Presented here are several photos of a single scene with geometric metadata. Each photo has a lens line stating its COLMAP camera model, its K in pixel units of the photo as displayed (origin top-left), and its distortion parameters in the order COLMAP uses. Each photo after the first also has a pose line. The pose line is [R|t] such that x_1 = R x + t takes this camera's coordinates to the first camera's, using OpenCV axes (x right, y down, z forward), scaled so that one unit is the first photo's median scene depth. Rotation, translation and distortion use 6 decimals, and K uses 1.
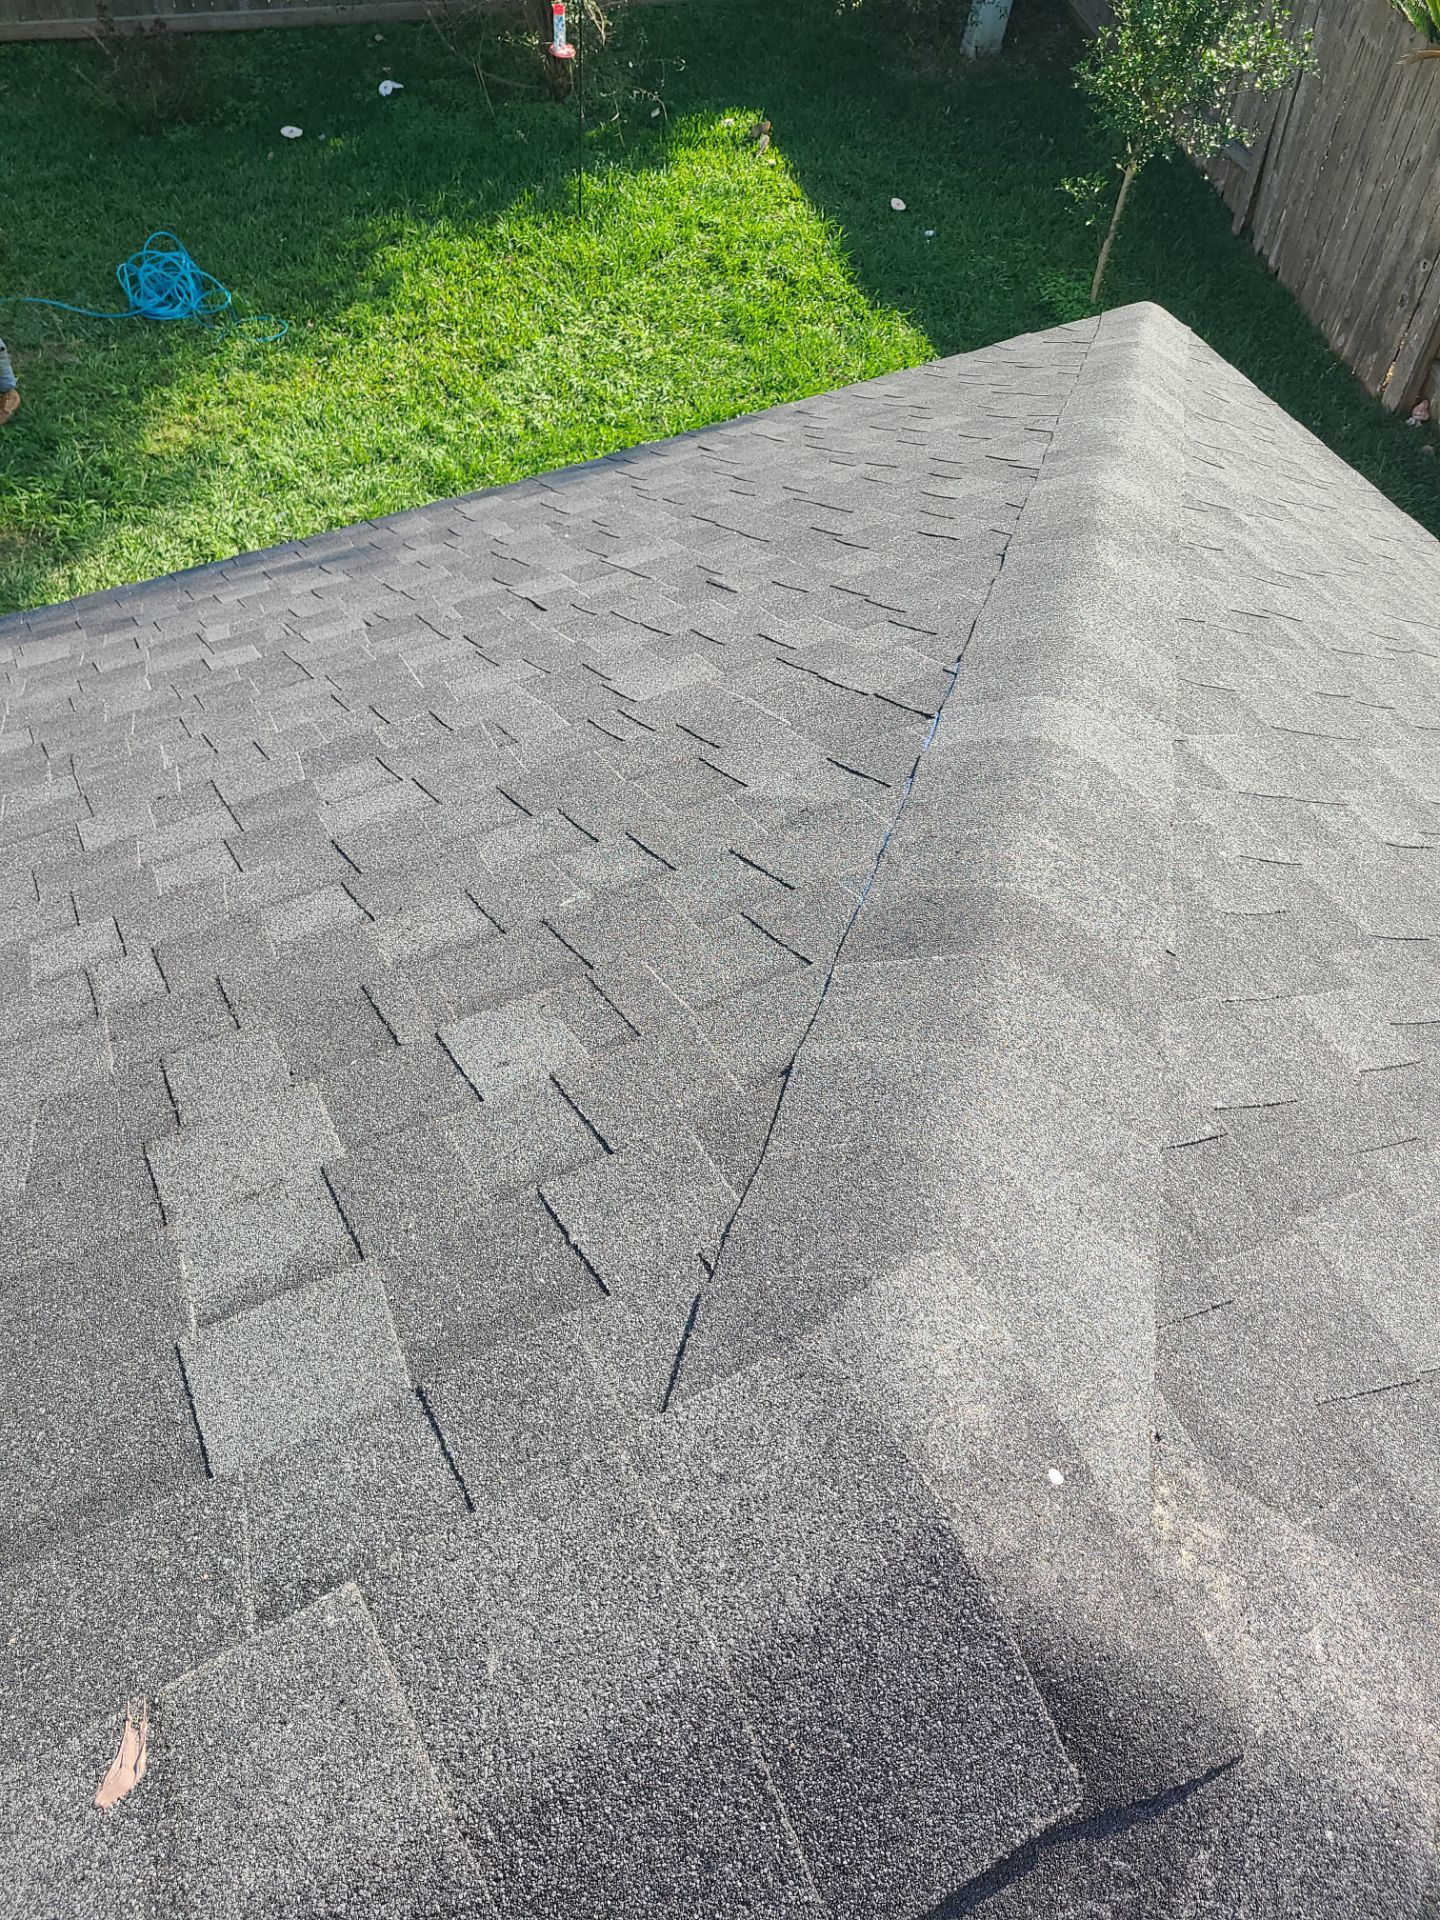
lens RADIAL K [[1433.9, 0, 730.1], [0, 1433.9, 907.6], [0, 0, 1]] dist [0.032193, -0.027753]
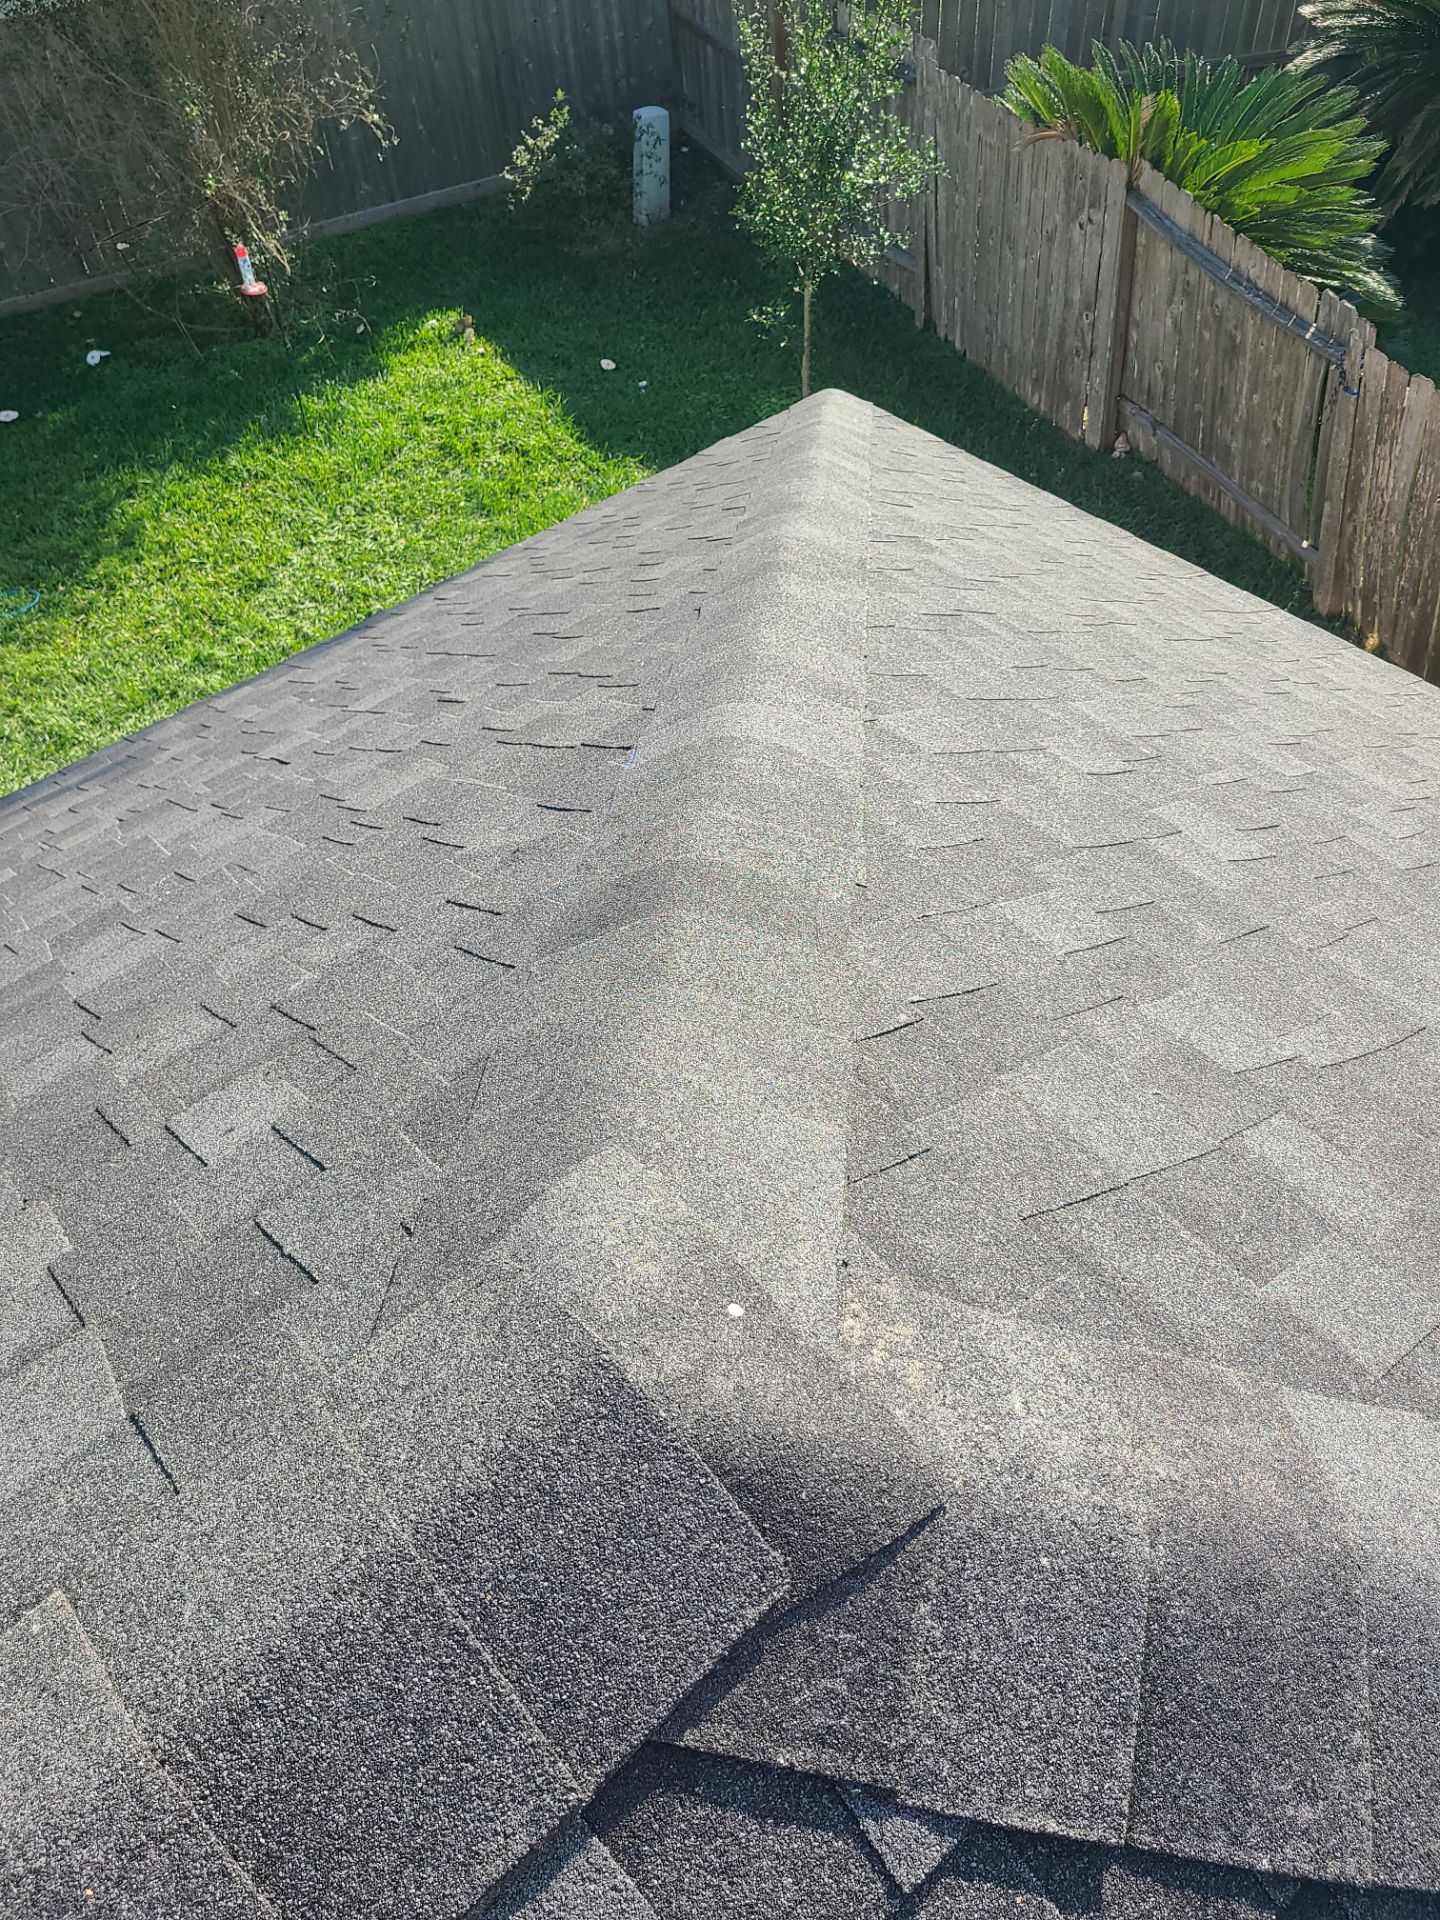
lens RADIAL K [[1422.6, 0, 714.4], [0, 1422.6, 893.1], [0, 0, 1]] dist [0.025816, -0.026973]
pose [[0.966654, -0.237779, 0.095085, 0.174572], [0.246235, 0.965017, -0.090059, 0.181980], [-0.070345, 0.110470, 0.991387, -0.055232]]
